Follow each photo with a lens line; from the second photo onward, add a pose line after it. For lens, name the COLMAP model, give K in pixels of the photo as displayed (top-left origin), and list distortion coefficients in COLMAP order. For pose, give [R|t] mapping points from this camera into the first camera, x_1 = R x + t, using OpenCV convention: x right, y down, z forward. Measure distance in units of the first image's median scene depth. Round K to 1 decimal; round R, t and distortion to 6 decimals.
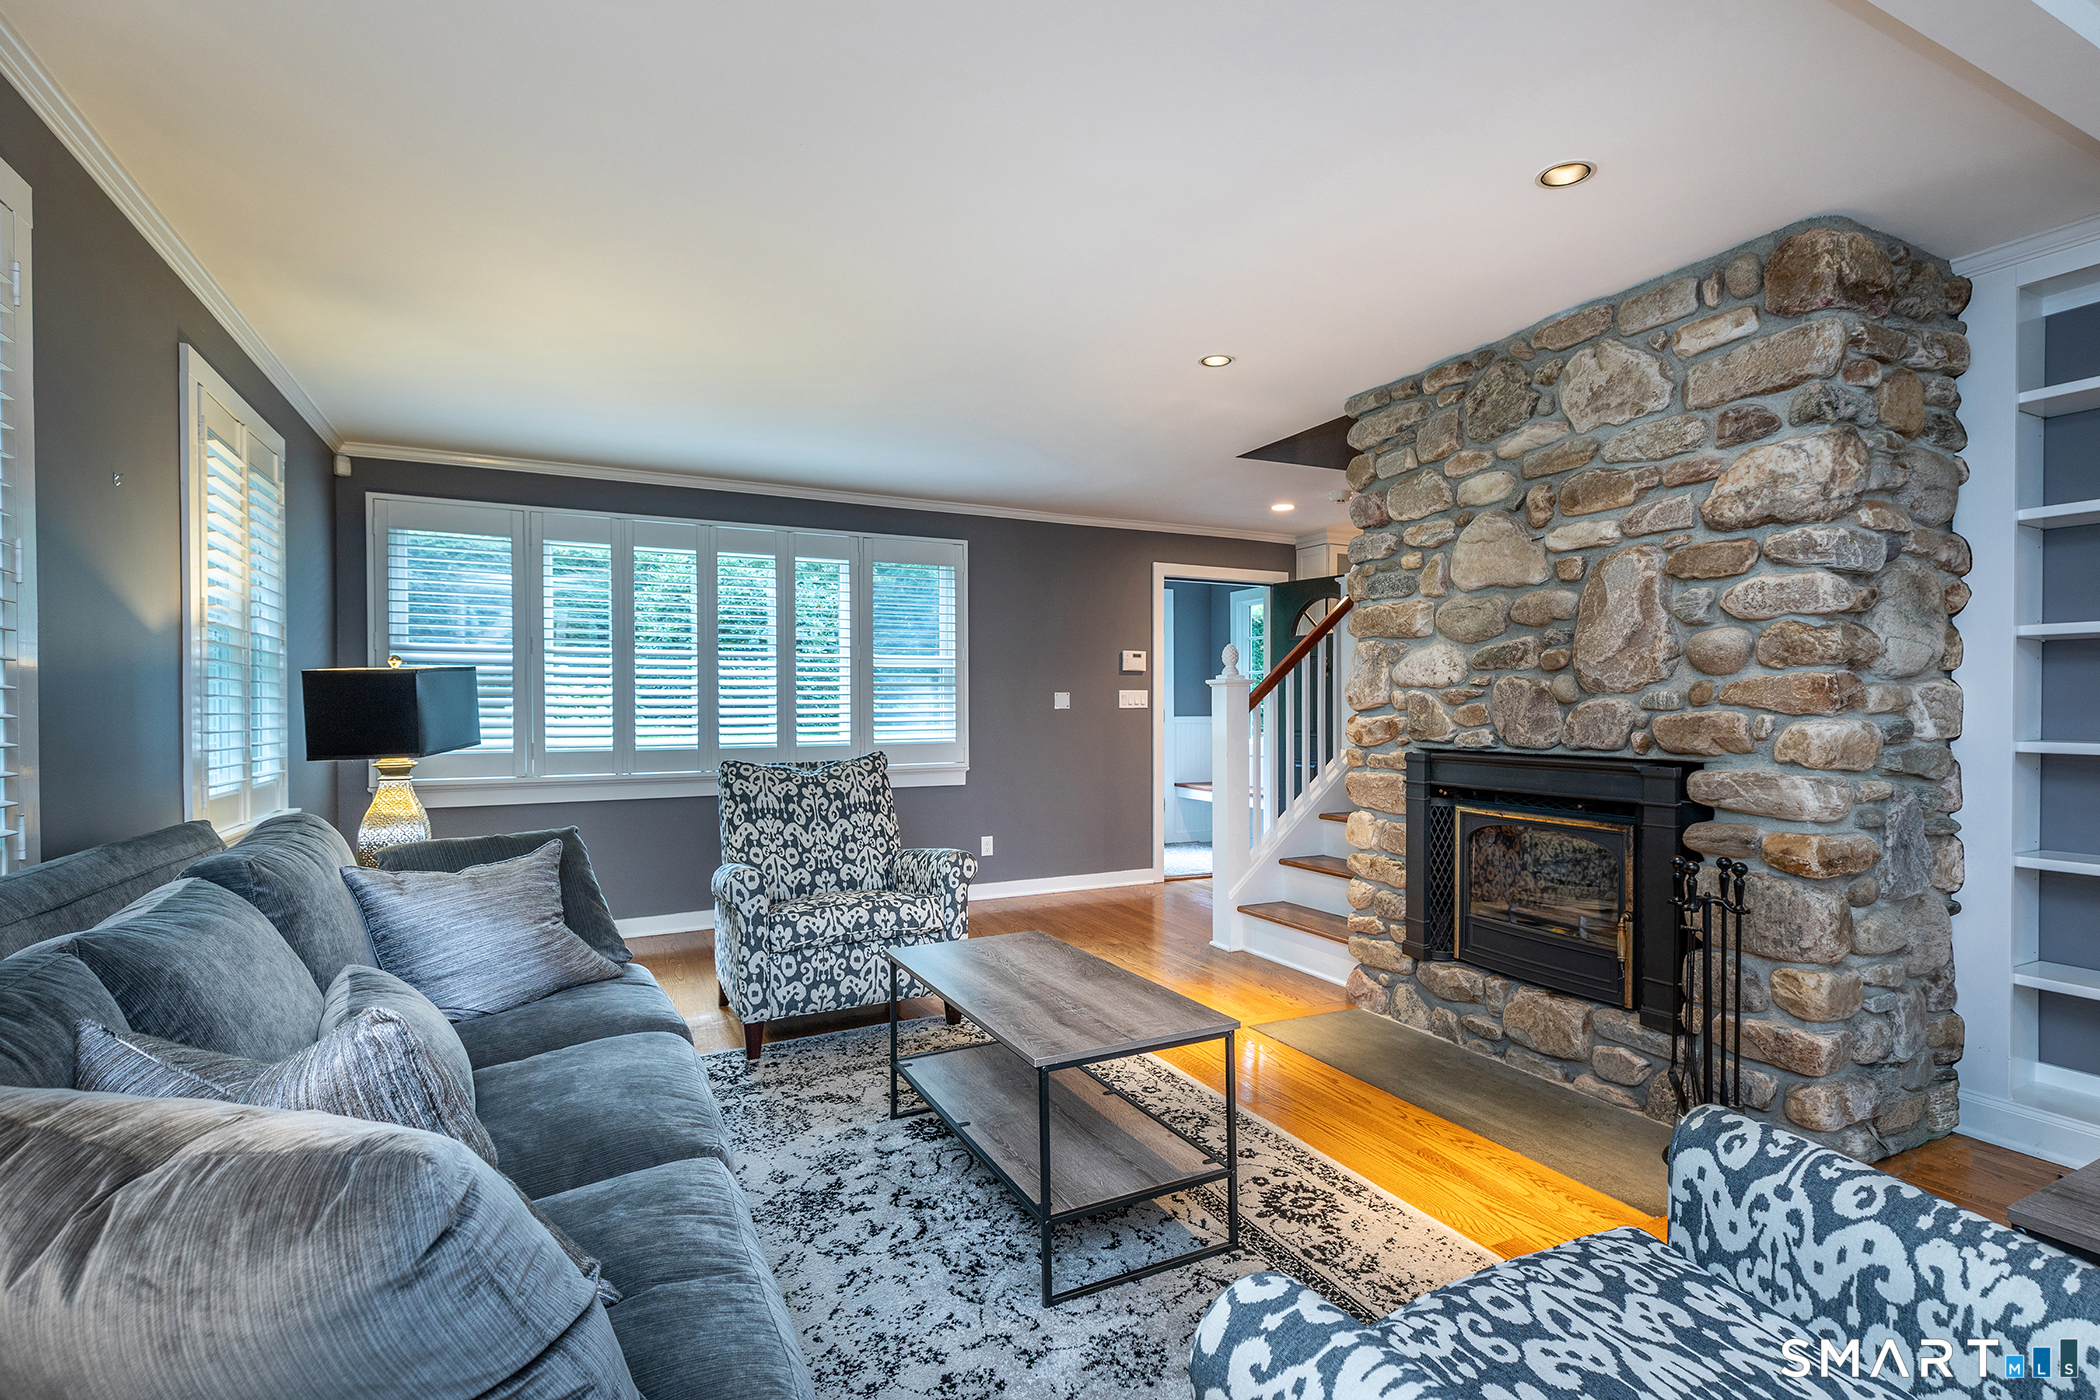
lens RADIAL K [[956.1, 0, 1046.9], [0, 956.1, 702.7], [0, 0, 1]] dist [0.000897, -0.000192]
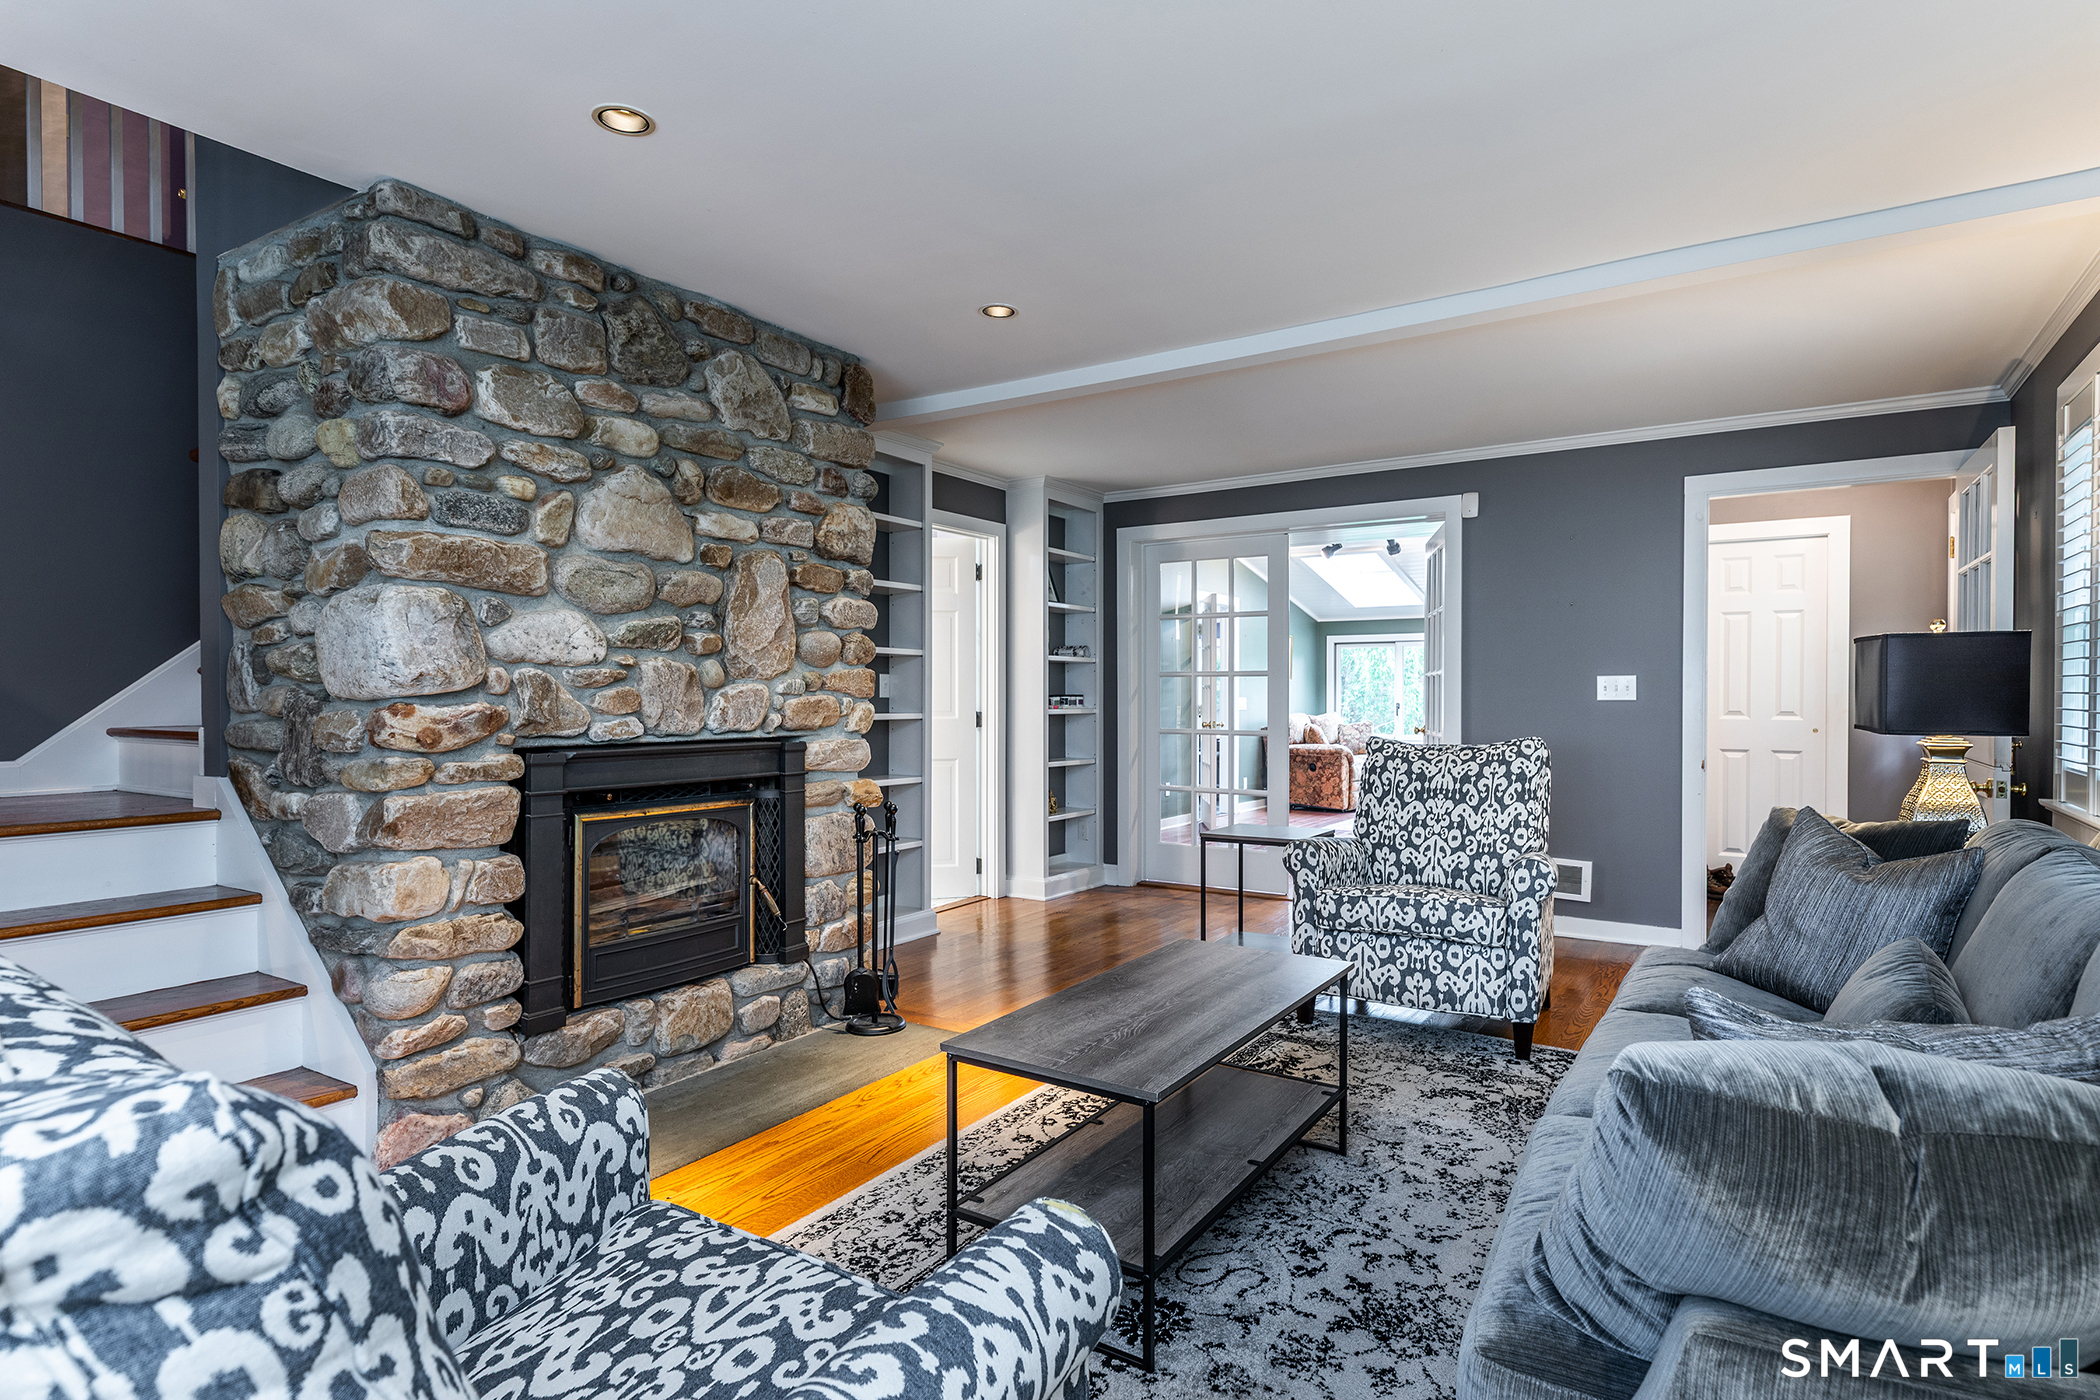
lens RADIAL K [[1257.7, 0, 1050.0], [0, 1257.7, 700.0], [0, 0, 1]] dist [0.015936, -0.000135]
pose [[-0.548909, 0.004608, 0.835869, -0.738707], [0.001500, 0.999989, -0.004528, 0.019059], [-0.835881, -0.001231, -0.548910, 1.391072]]
